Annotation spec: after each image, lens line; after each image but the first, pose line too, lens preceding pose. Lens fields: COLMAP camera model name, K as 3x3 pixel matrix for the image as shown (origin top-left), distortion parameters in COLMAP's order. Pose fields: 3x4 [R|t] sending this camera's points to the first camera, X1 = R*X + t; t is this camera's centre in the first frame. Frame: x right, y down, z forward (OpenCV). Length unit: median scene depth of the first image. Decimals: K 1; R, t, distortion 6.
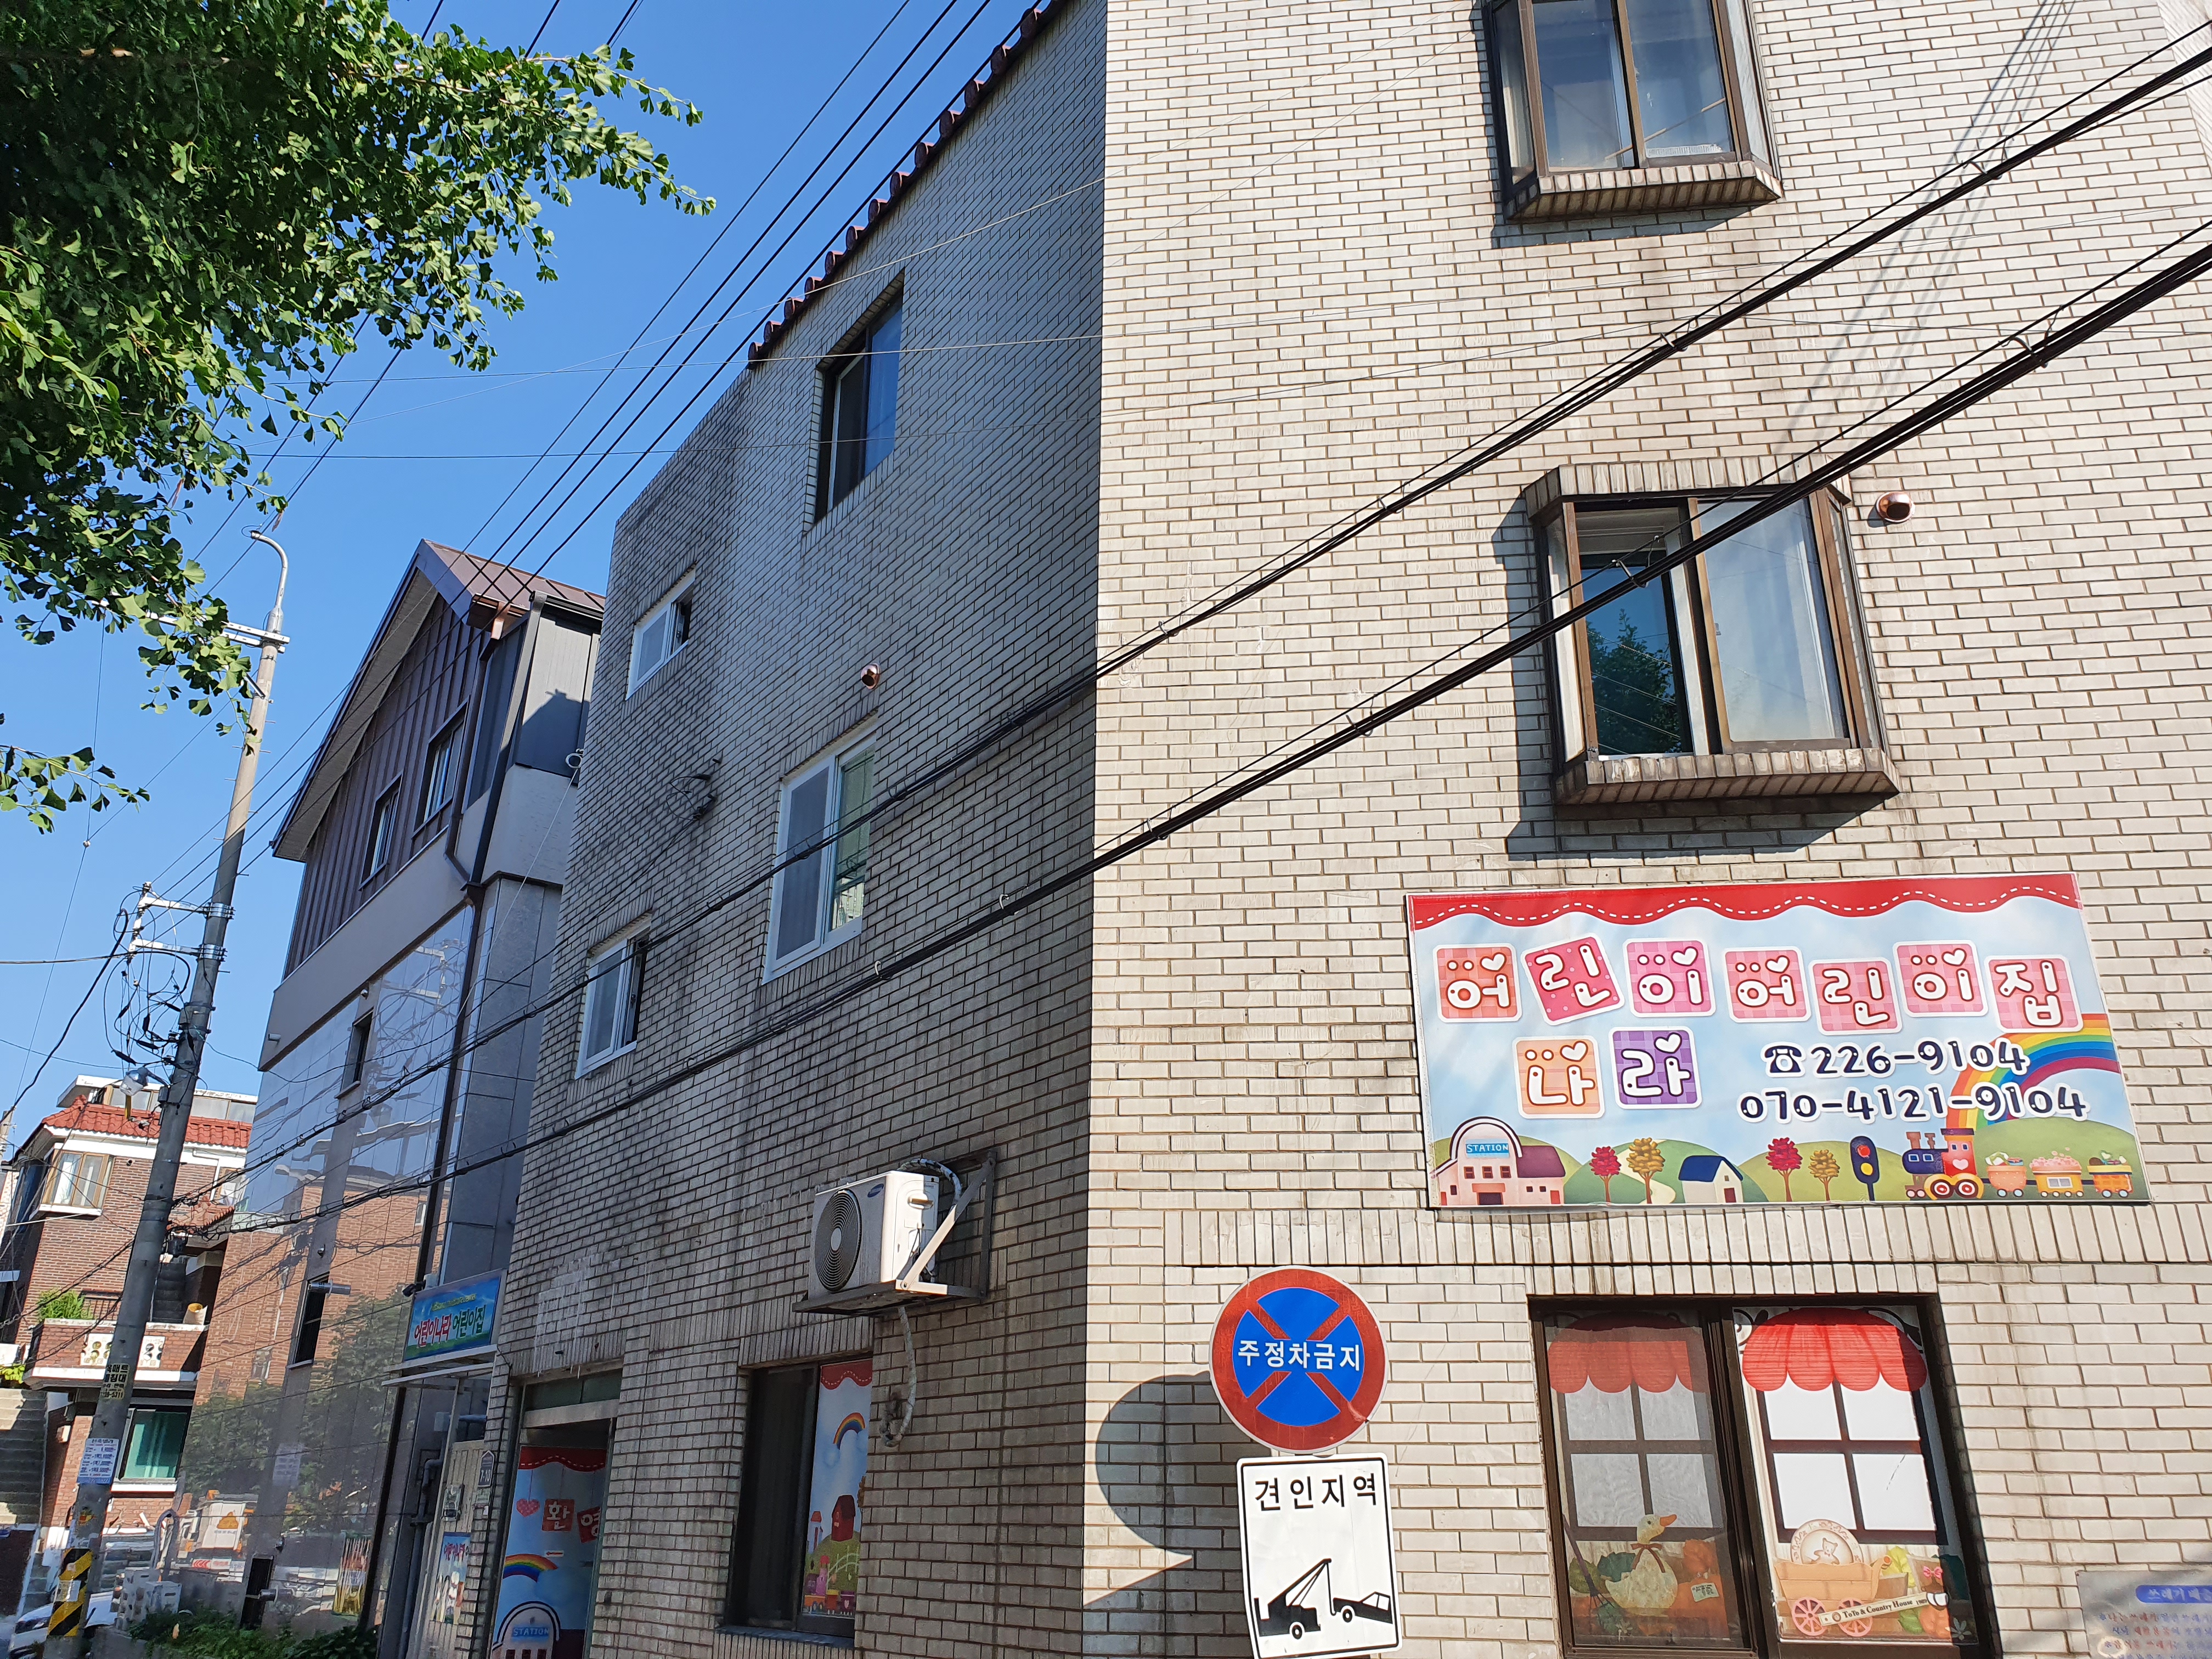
lens RADIAL K [[1662.5, 0, 1106.0], [0, 1662.5, 829.5], [0, 0, 1]] dist [0.028794, 0.007678]
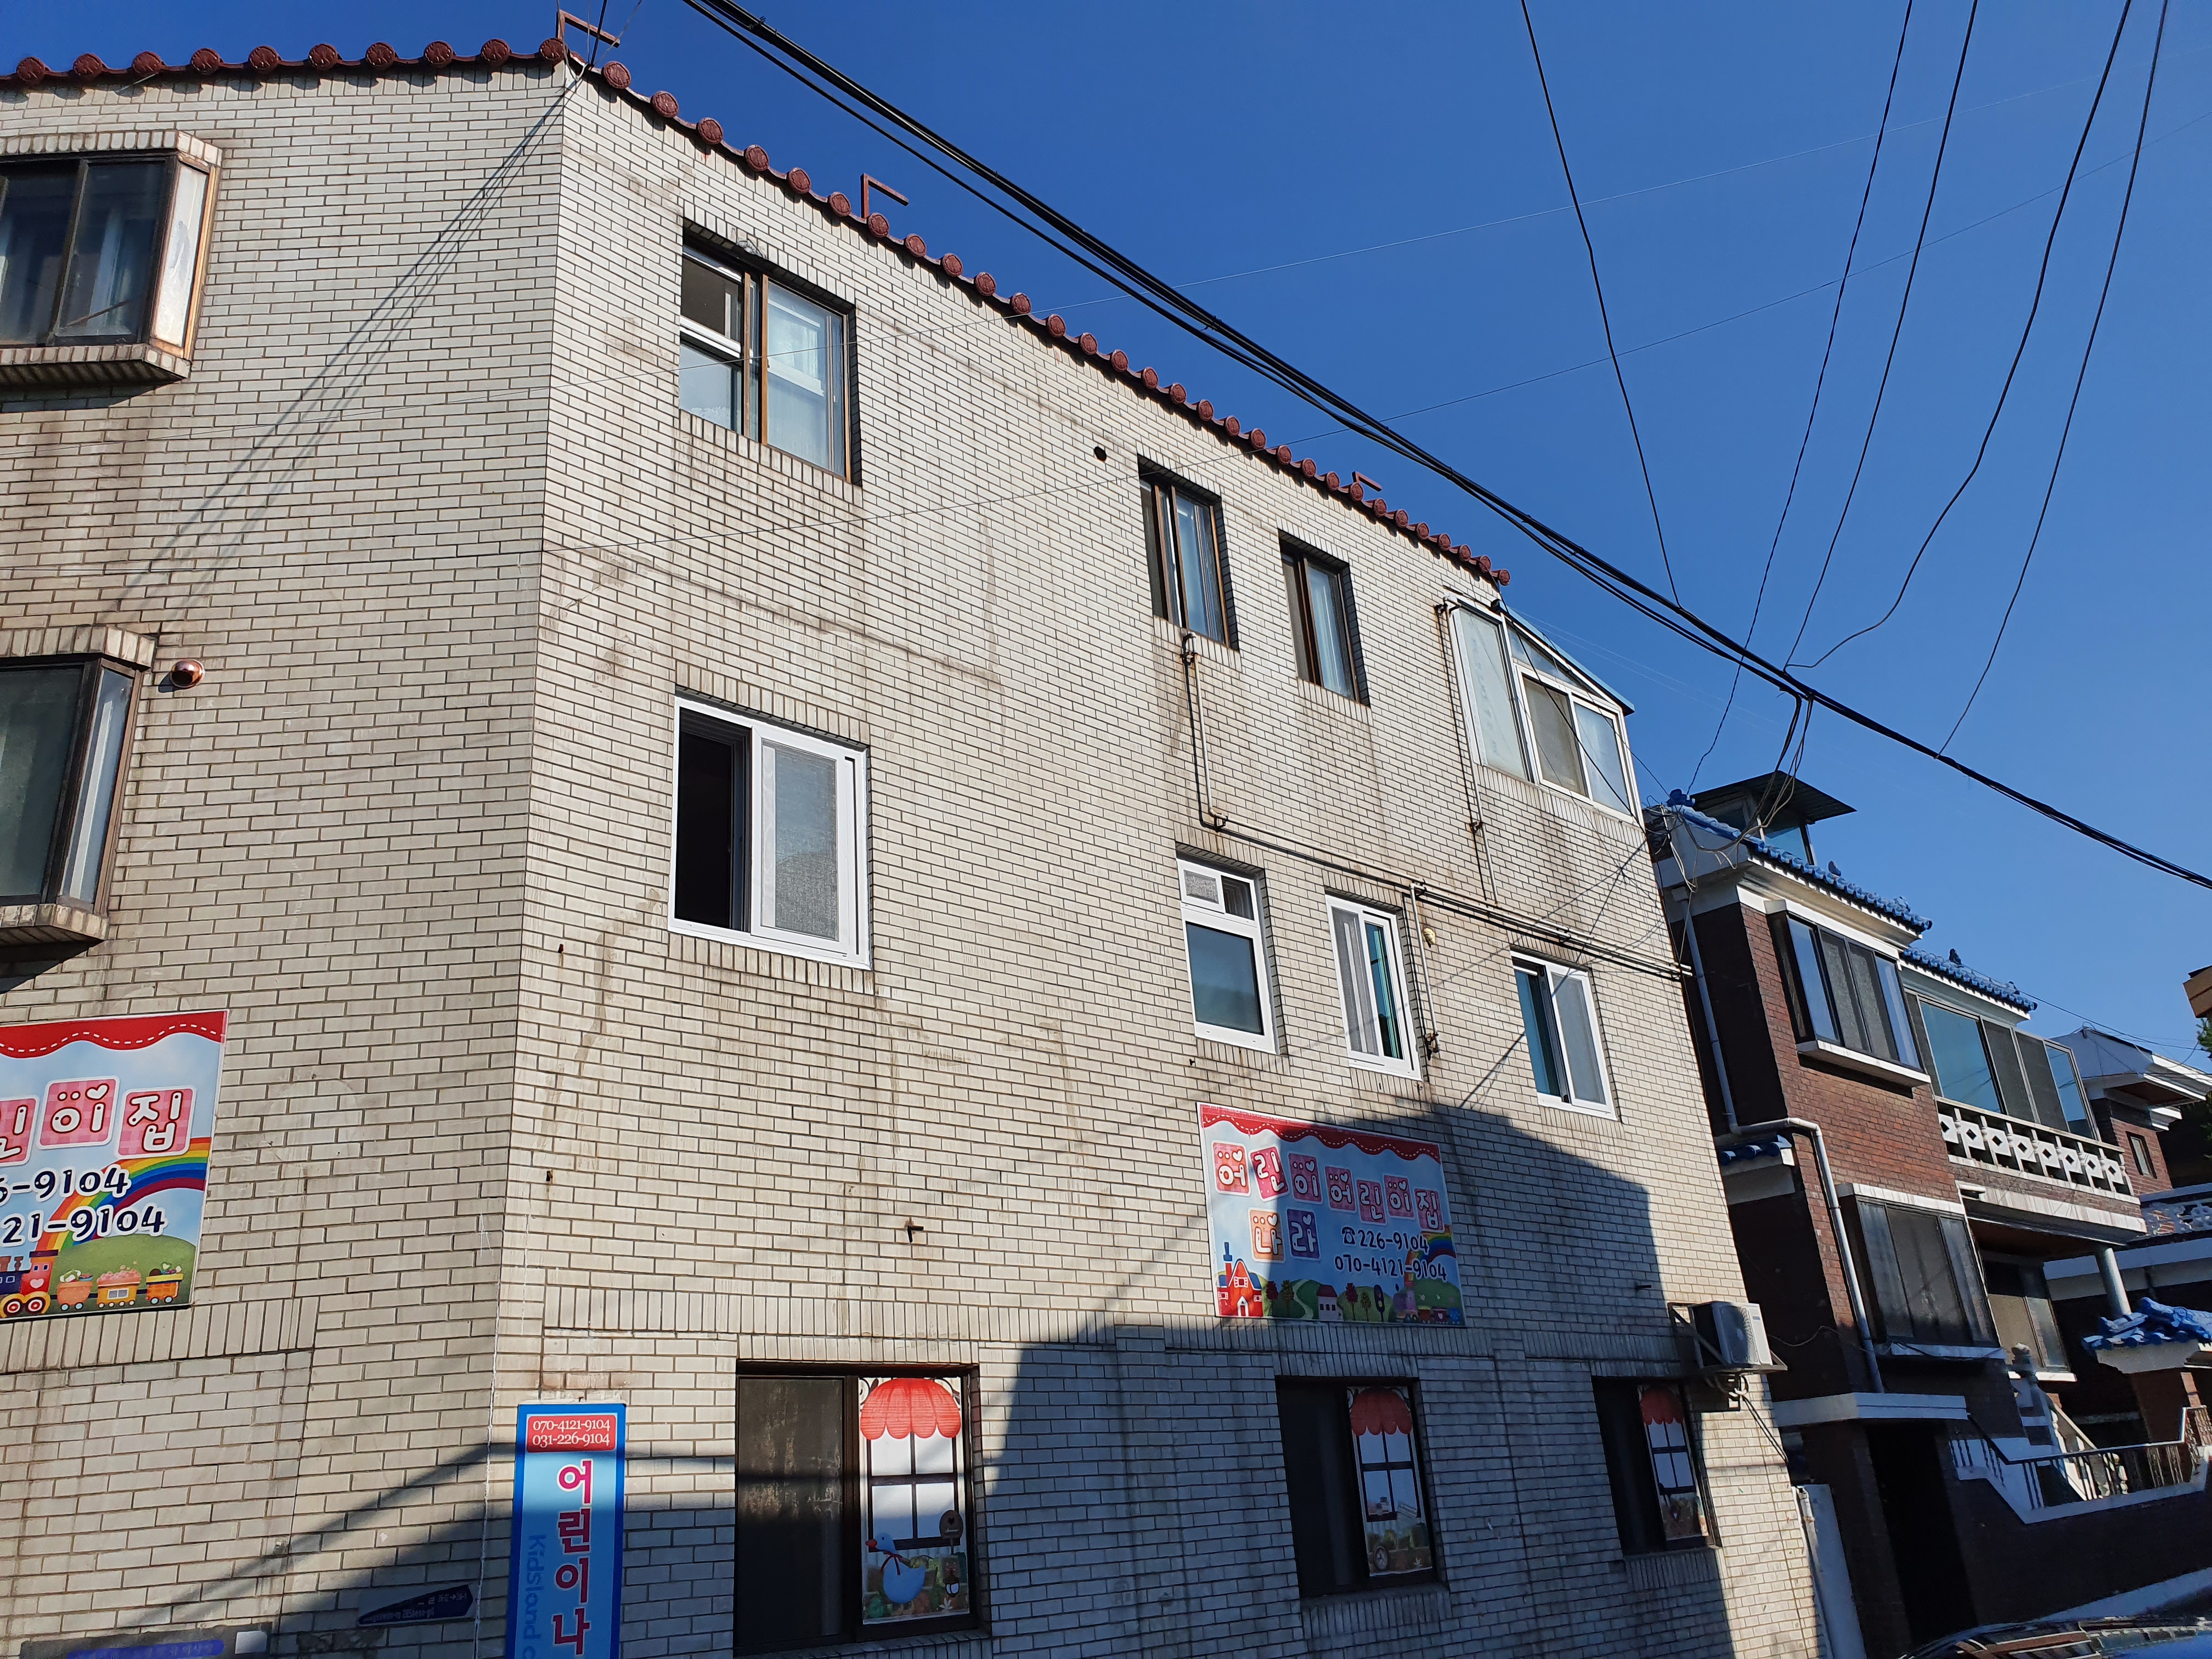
lens RADIAL K [[1692.7, 0, 1105.4], [0, 1692.7, 848.3], [0, 0, 1]] dist [0.037119, -0.002887]
pose [[0.989829, -0.027300, 0.139618, 1.025346], [0.027585, 0.999619, -0.000105, -0.067996], [-0.139562, 0.003955, 0.990205, -0.226966]]
